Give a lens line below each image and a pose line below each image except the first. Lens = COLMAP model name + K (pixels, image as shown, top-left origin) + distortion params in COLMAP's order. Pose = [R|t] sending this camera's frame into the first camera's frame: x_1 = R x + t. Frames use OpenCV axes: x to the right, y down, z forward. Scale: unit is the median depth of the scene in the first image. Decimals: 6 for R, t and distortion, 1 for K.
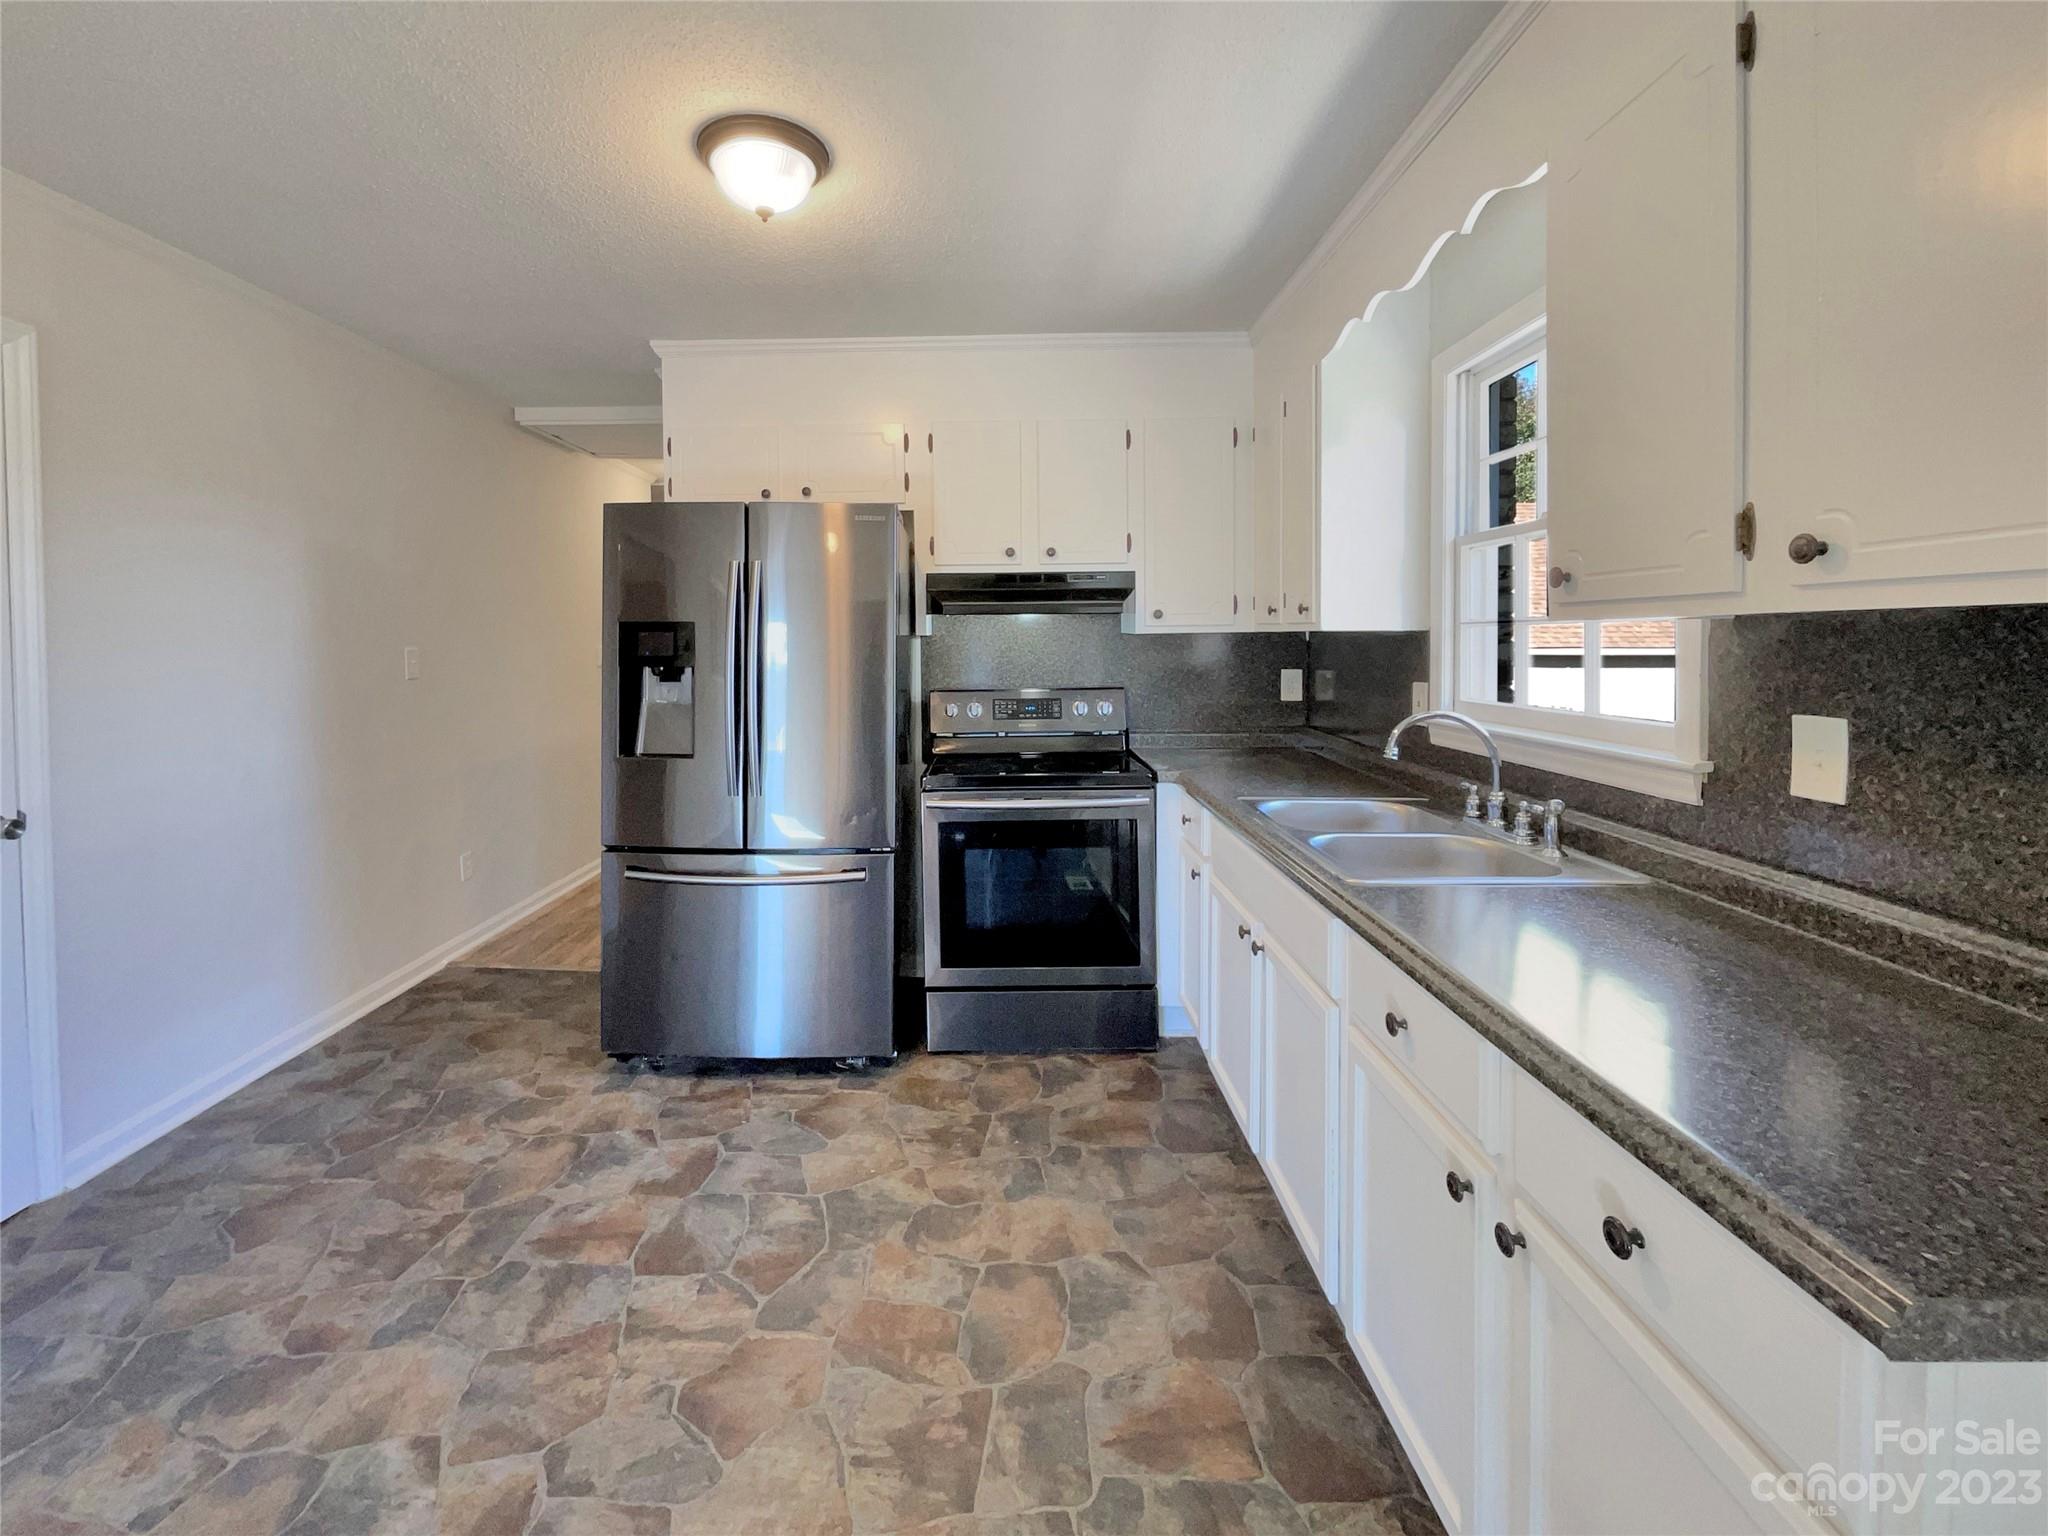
lens RADIAL K [[851.9, 0, 1029.7], [0, 851.9, 720.2], [0, 0, 1]] dist [-0.023776, 0.013960]
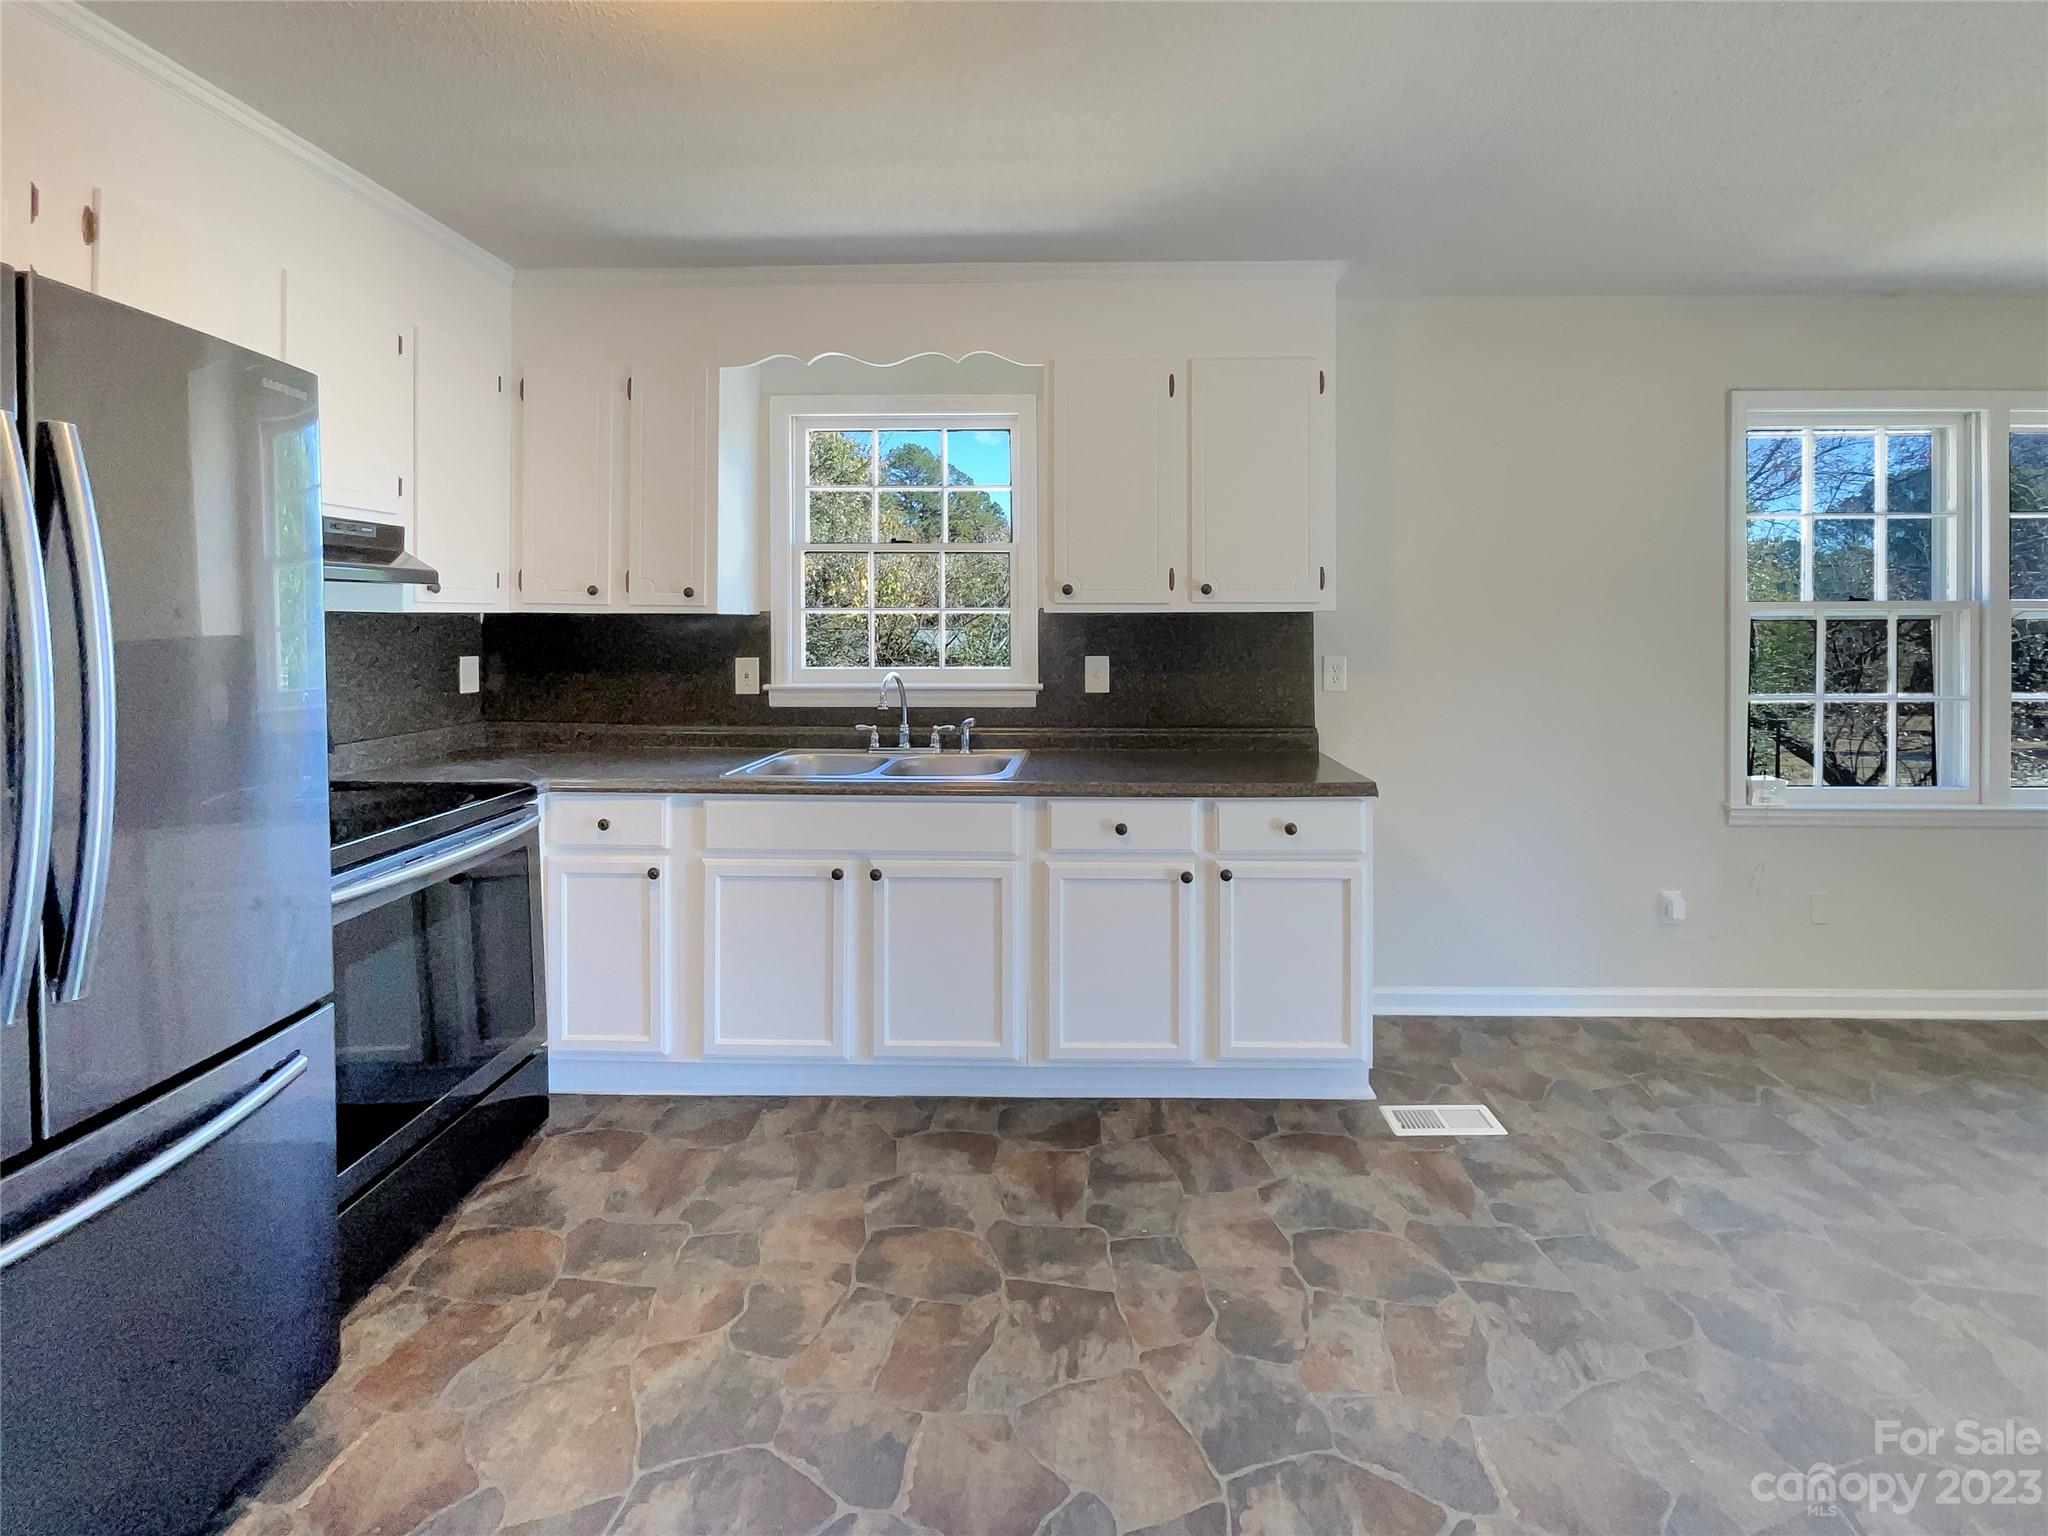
lens RADIAL K [[851.9, 0, 1029.7], [0, 851.9, 720.2], [0, 0, 1]] dist [-0.023776, 0.013960]
pose [[0.073021, -0.111710, 0.991054, -1.033789], [0.090899, 0.990317, 0.104929, -0.069045], [-0.993179, 0.082424, 0.082468, 0.770493]]
